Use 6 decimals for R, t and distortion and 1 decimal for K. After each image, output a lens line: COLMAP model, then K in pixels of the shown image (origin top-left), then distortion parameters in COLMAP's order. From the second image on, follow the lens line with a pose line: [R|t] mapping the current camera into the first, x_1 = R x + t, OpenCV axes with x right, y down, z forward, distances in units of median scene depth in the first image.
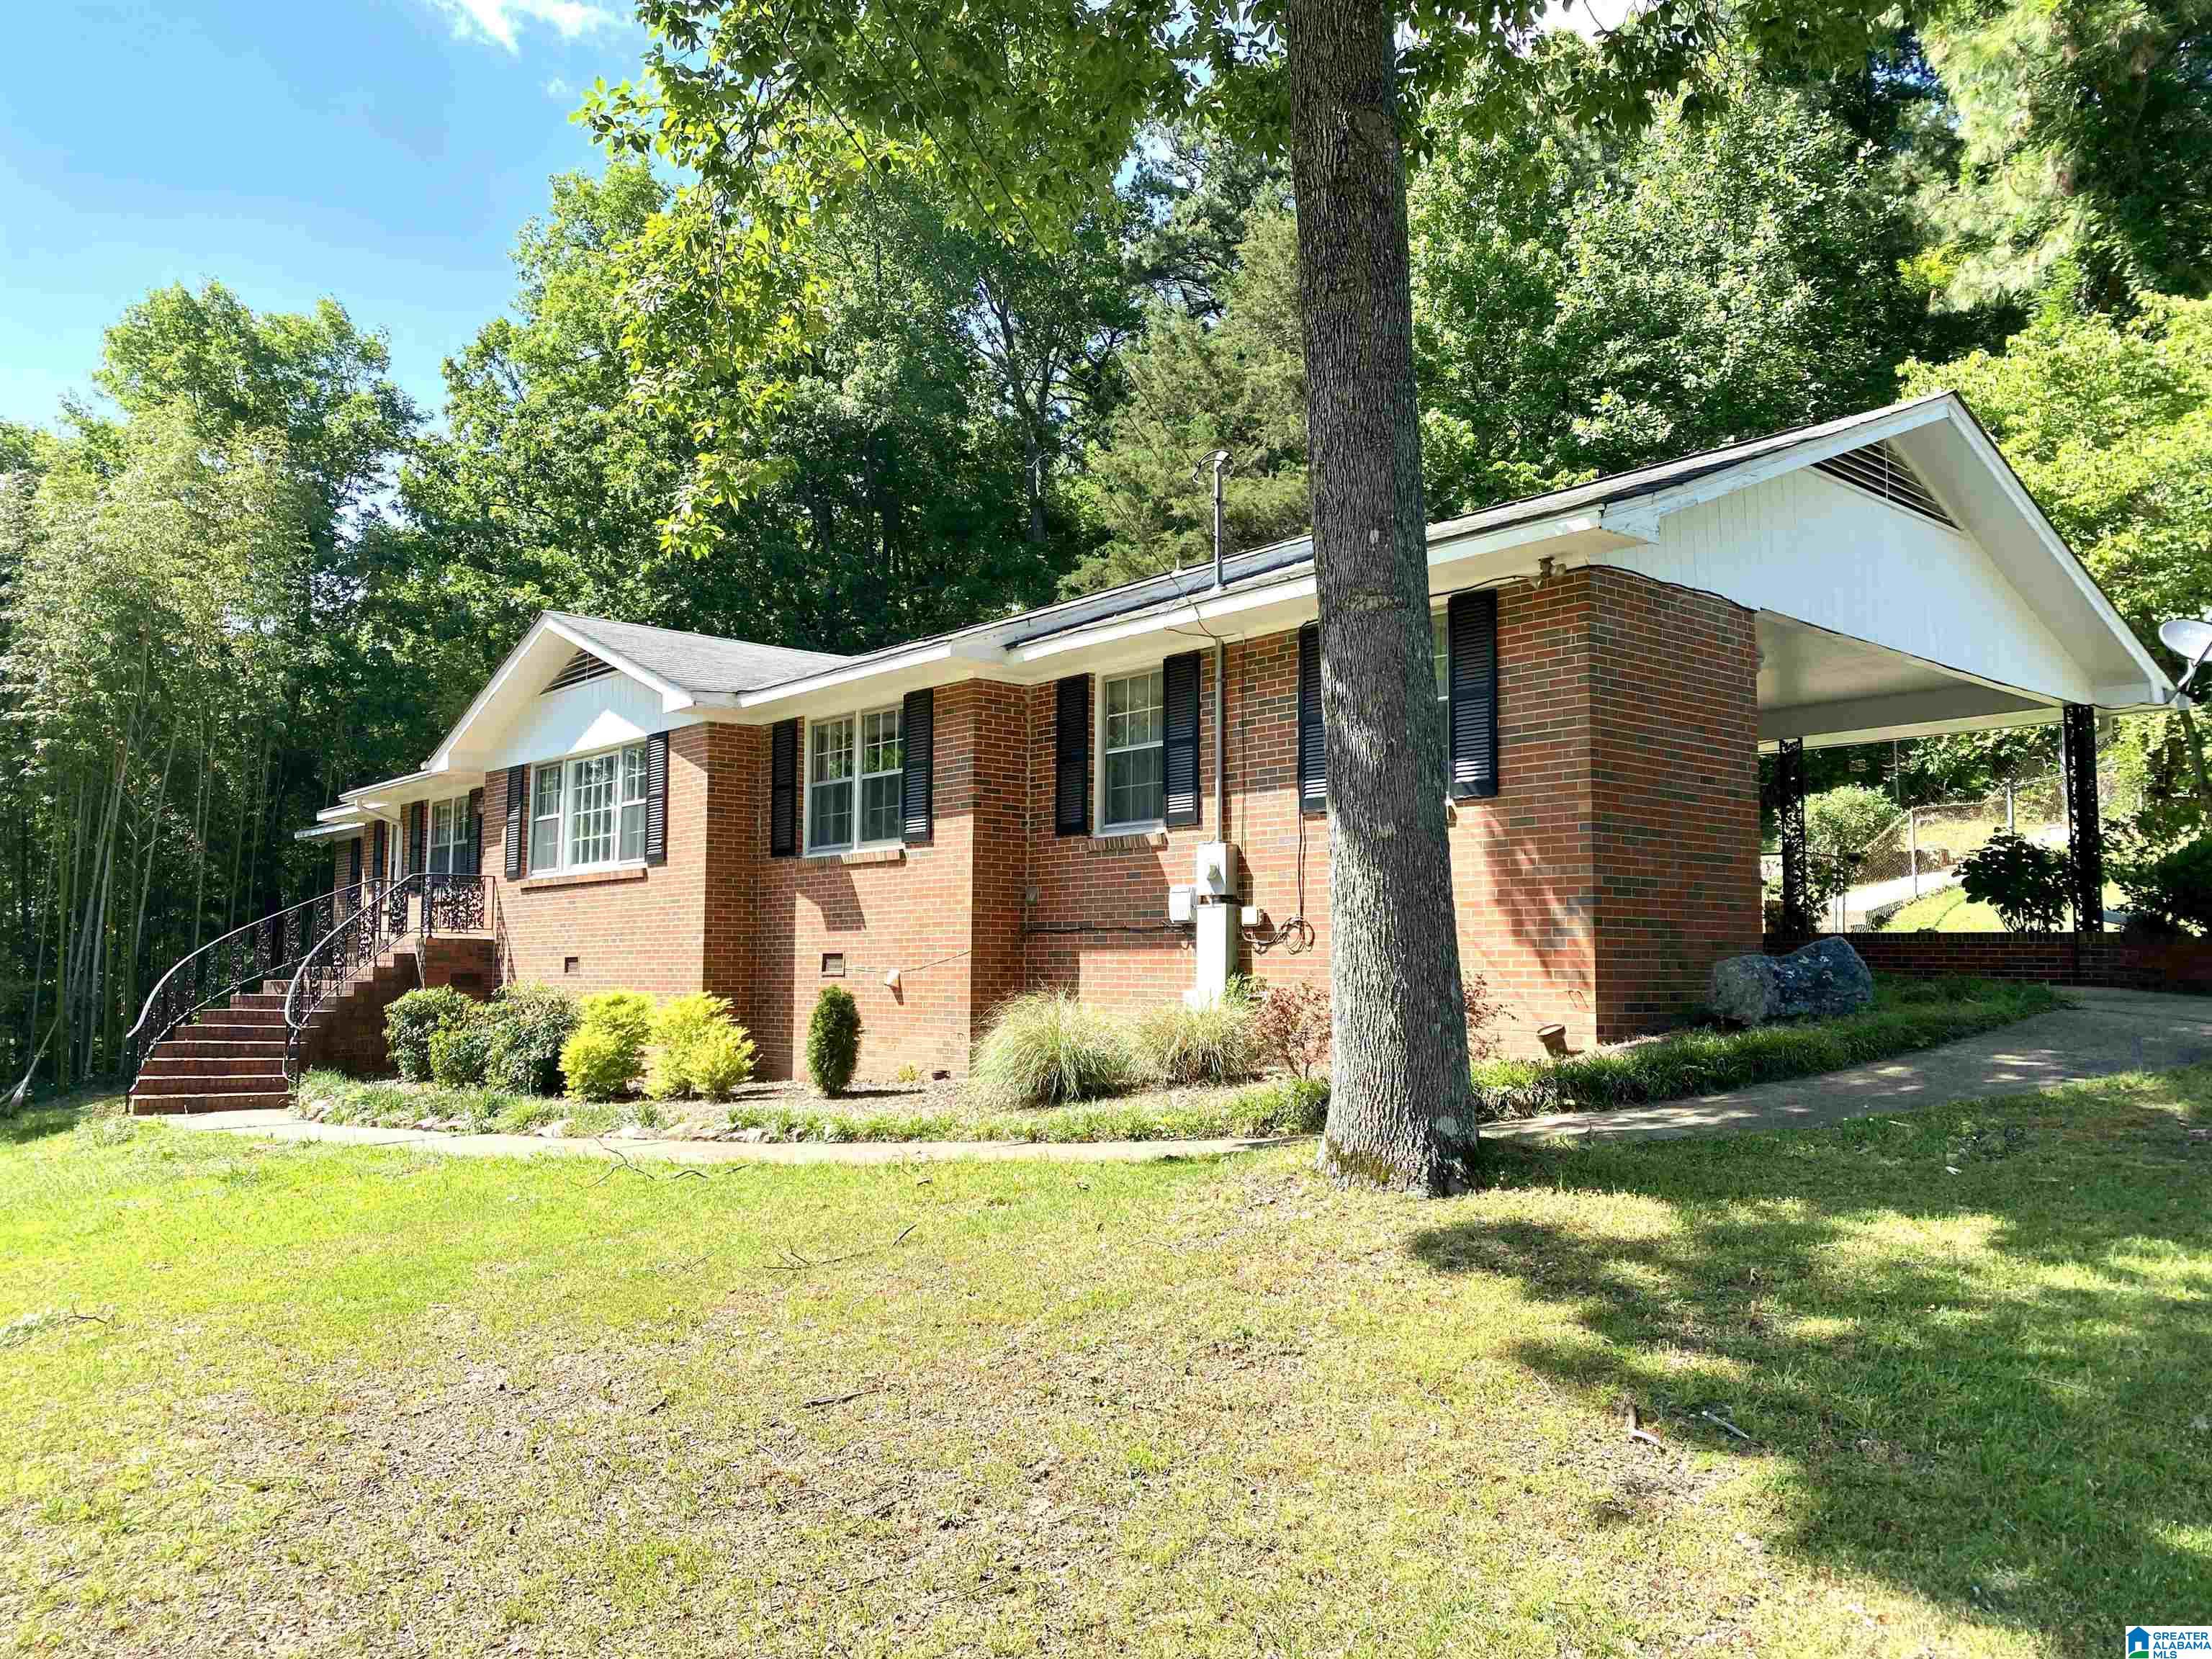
lens RADIAL K [[1701.9, 0, 1100.5], [0, 1701.9, 944.5], [0, 0, 1]] dist [0.034680, -0.034445]
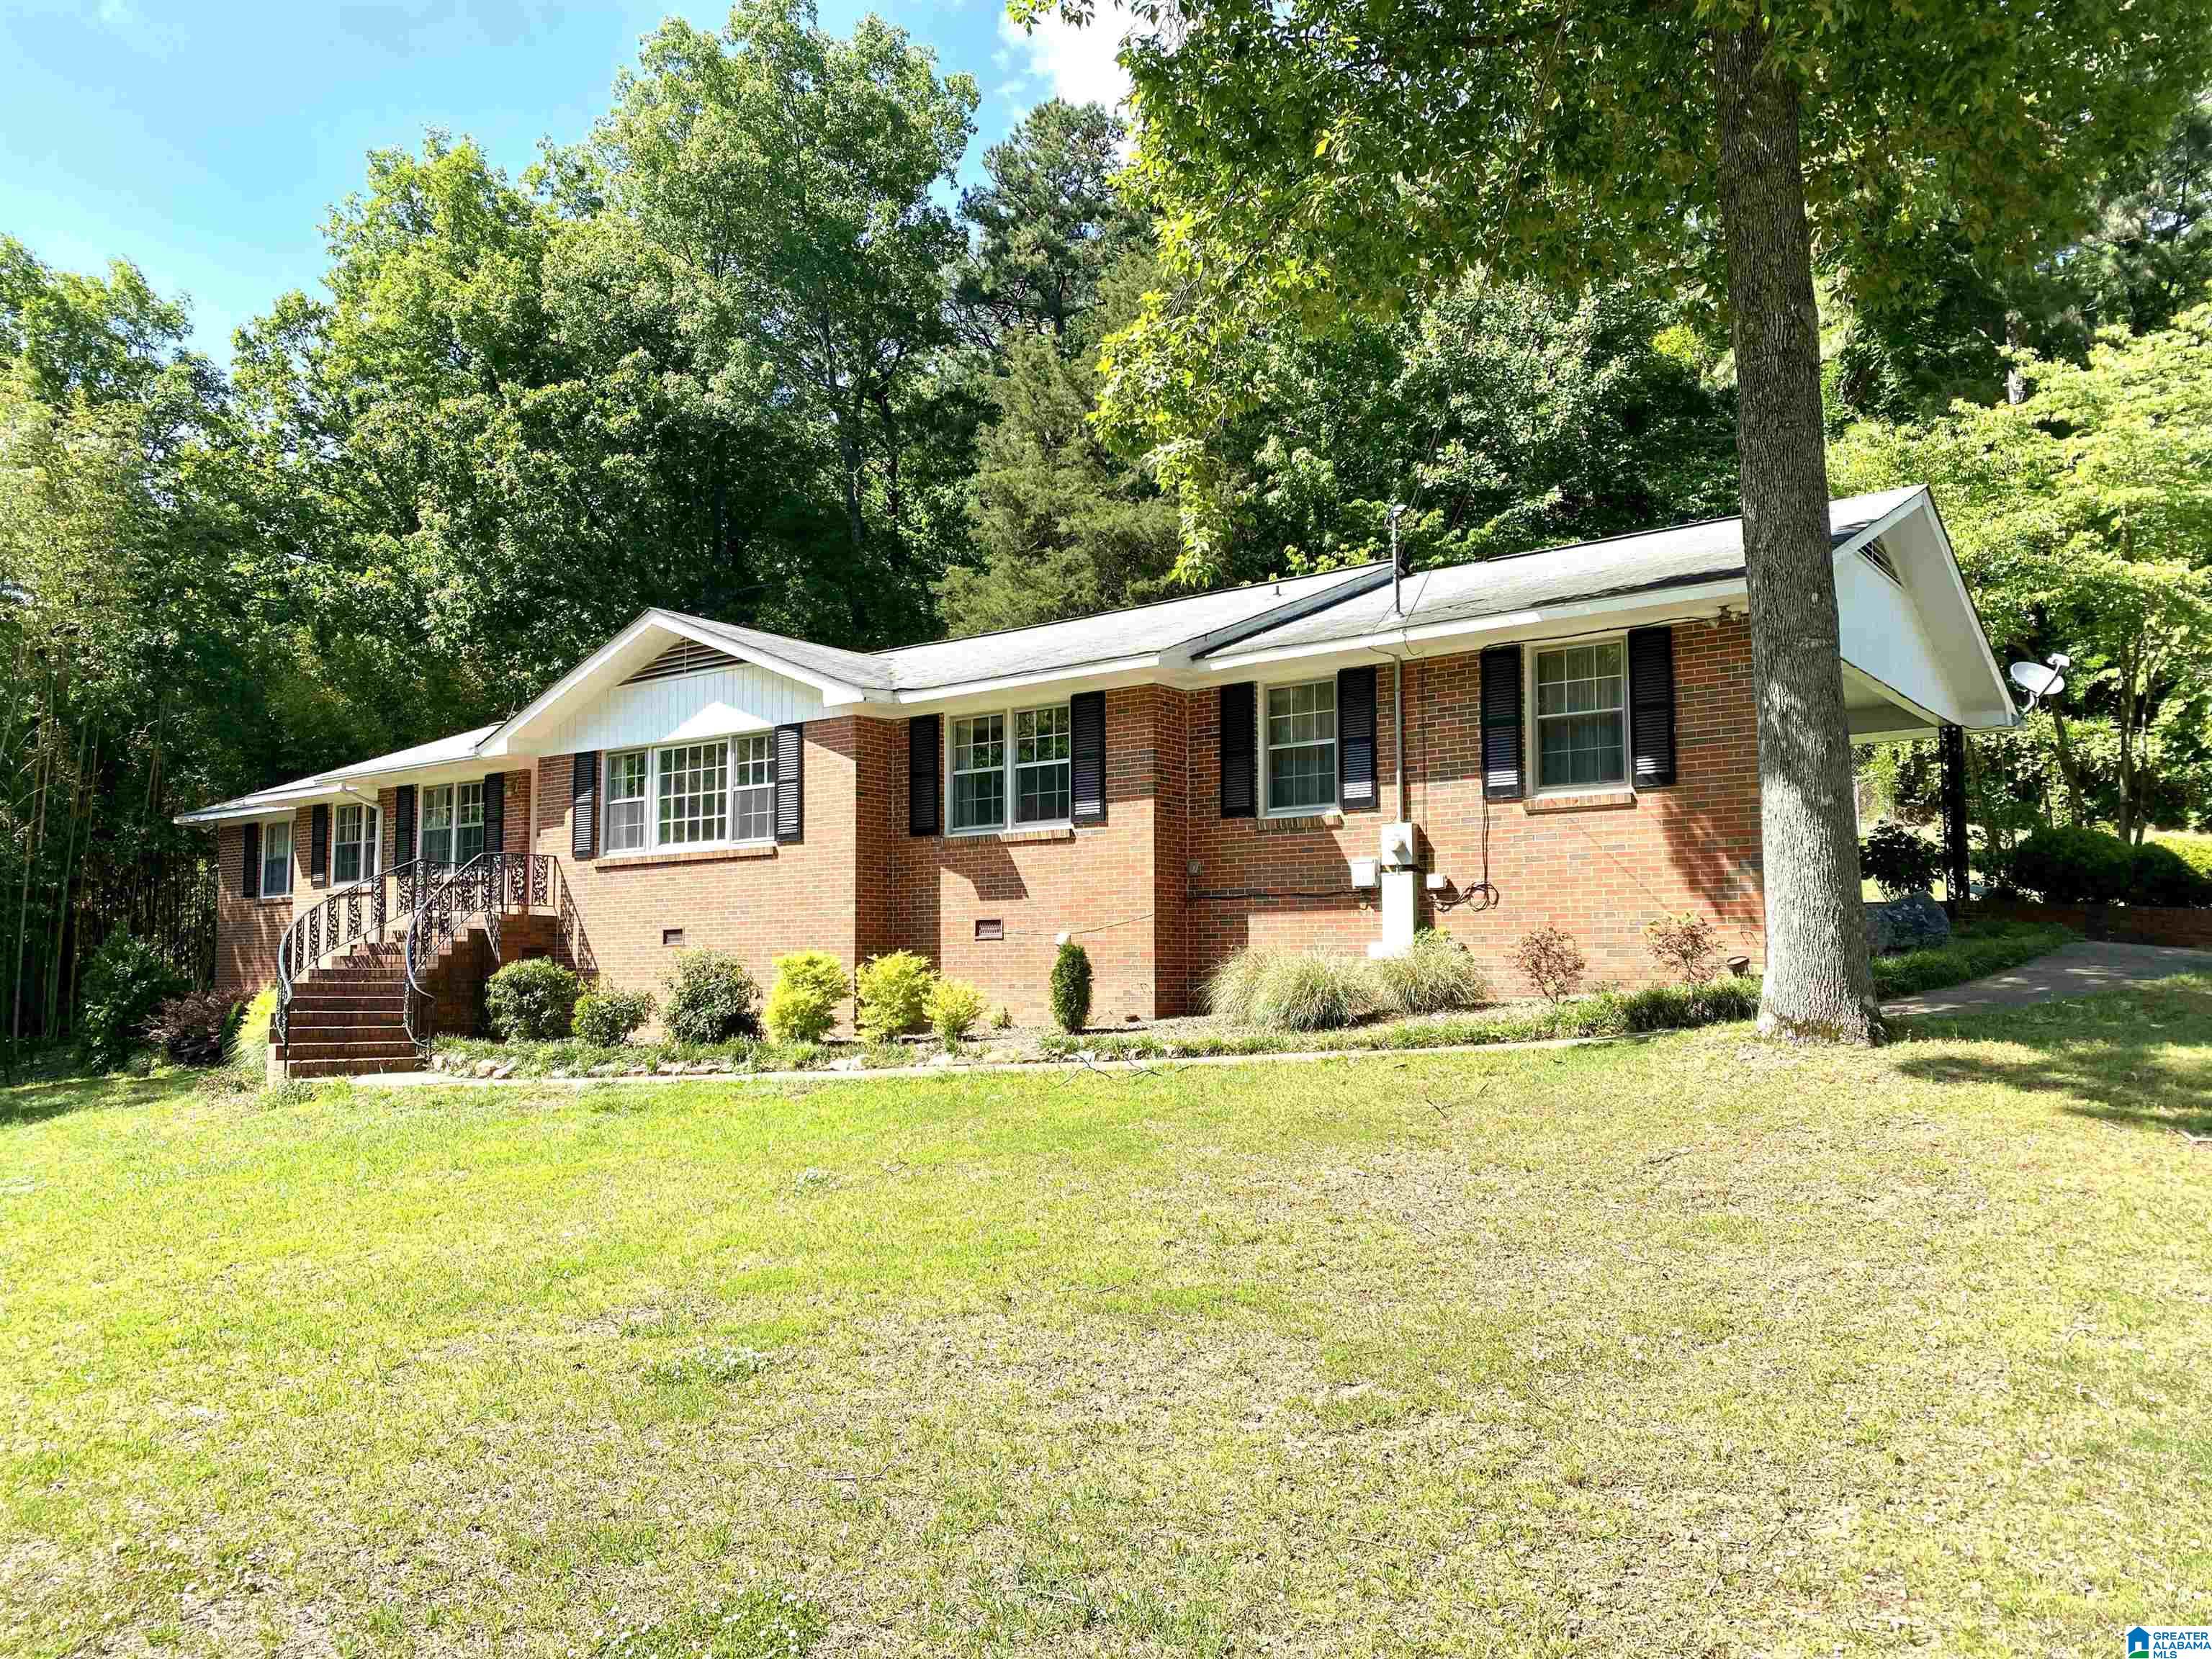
lens RADIAL K [[1676.2, 0, 1110.3], [0, 1676.2, 988.9], [0, 0, 1]] dist [0.018881, -0.008822]
pose [[0.979512, -0.010310, 0.201123, -0.275772], [0.005144, 0.999644, 0.026190, 0.020259], [-0.201321, -0.024619, 0.979216, -0.110557]]
